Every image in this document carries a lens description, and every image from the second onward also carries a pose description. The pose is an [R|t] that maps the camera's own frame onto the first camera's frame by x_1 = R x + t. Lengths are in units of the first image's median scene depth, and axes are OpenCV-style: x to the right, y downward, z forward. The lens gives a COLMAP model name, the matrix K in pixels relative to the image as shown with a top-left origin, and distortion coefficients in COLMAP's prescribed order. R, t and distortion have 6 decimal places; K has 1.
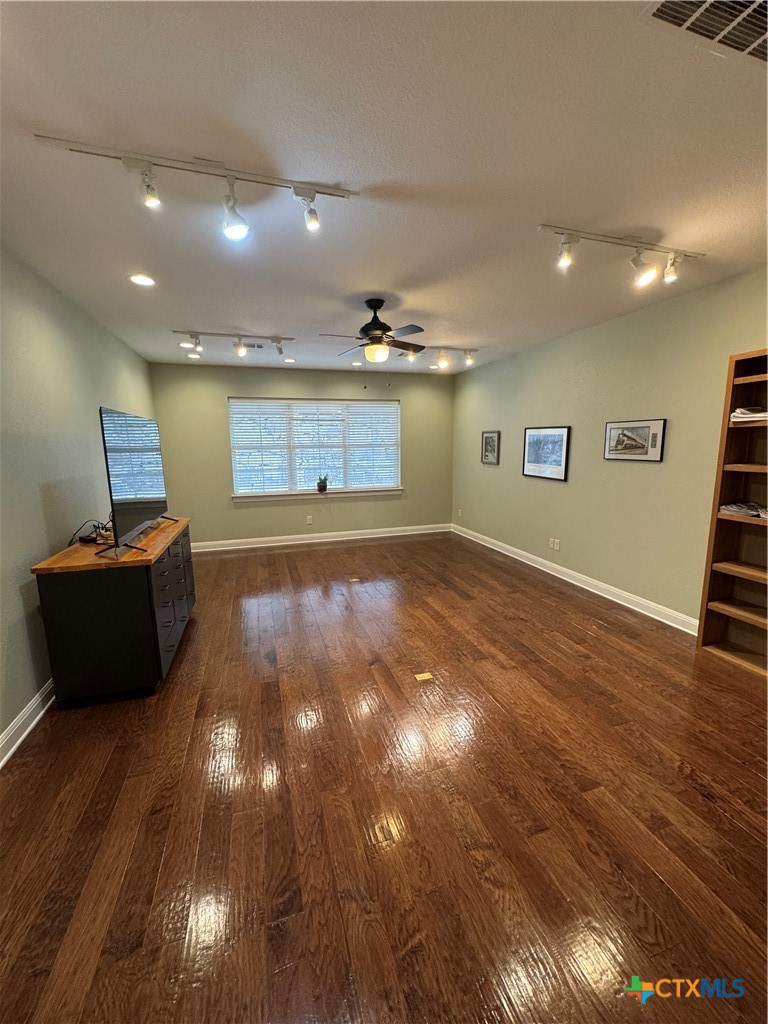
lens RADIAL K [[409.1, 0, 385.3], [0, 409.1, 512.3], [0, 0, 1]] dist [-0.002494, -0.000084]
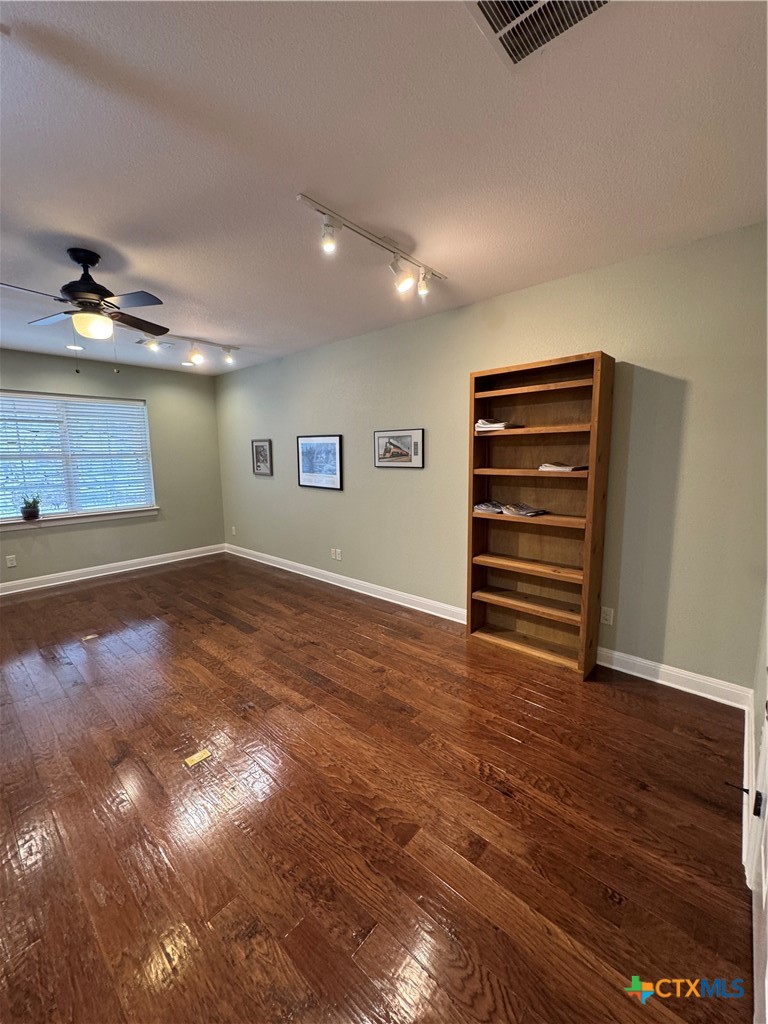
lens RADIAL K [[409.1, 0, 382.9], [0, 409.1, 511.6], [0, 0, 1]] dist [-0.002494, -0.000084]
pose [[0.860794, -0.070160, 0.504094, 0.034429], [0.085899, 0.996272, -0.008021, -0.011114], [-0.501652, 0.050206, 0.863611, 0.138837]]
